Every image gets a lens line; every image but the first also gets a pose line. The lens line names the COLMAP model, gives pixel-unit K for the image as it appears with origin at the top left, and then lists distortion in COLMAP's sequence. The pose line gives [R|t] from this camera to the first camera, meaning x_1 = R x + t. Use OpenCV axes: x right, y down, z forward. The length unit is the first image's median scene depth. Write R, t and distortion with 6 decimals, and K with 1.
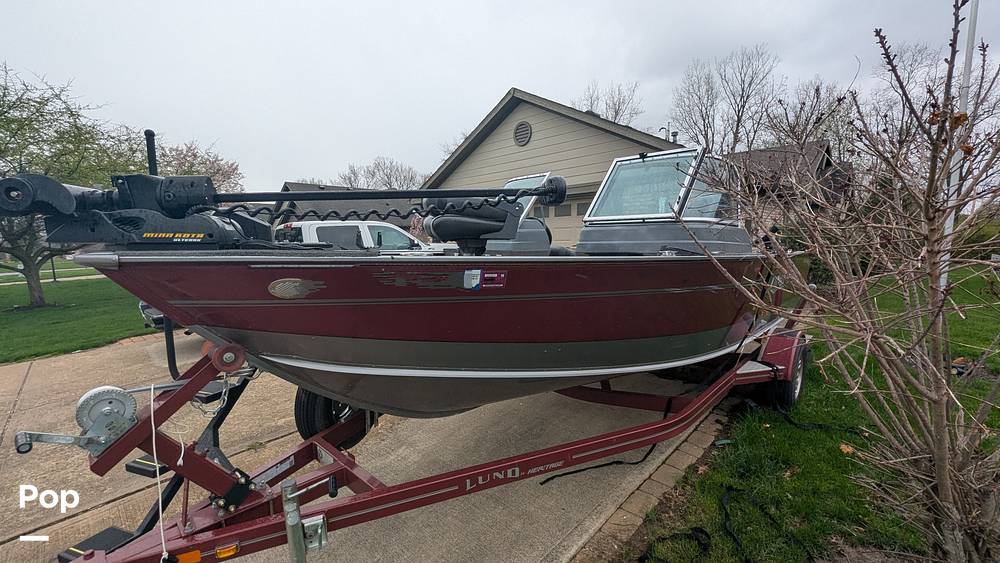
lens RADIAL K [[412.3, 0, 498.8], [0, 412.3, 289.4], [0, 0, 1]] dist [0.000929, -0.002493]
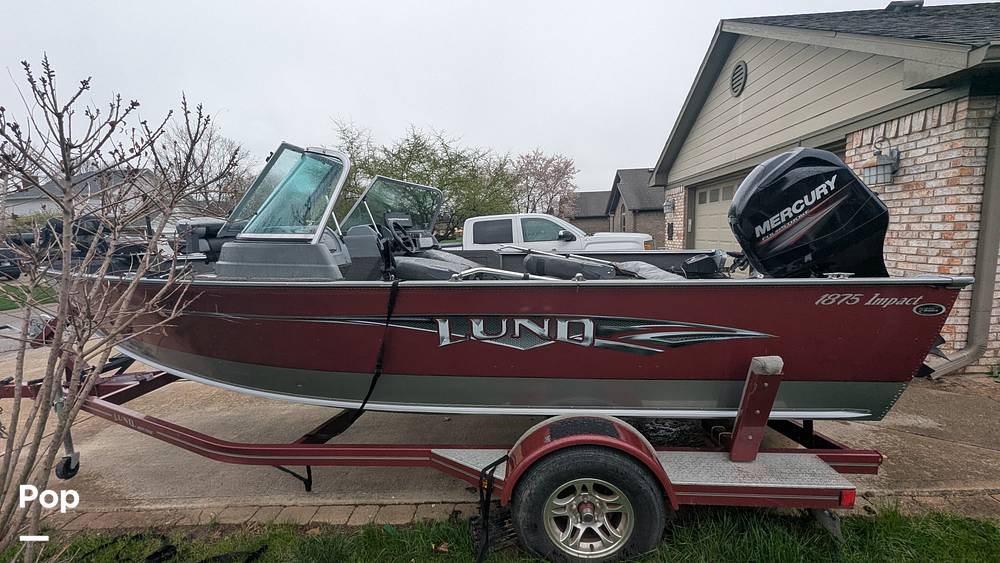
lens RADIAL K [[412.3, 0, 498.8], [0, 412.3, 289.4], [0, 0, 1]] dist [0.000929, -0.002493]
pose [[0.648518, 0.092508, -0.755557, 0.375113], [-0.057913, 0.995707, 0.072203, -0.038638], [0.758993, -0.003068, 0.651092, 0.210883]]
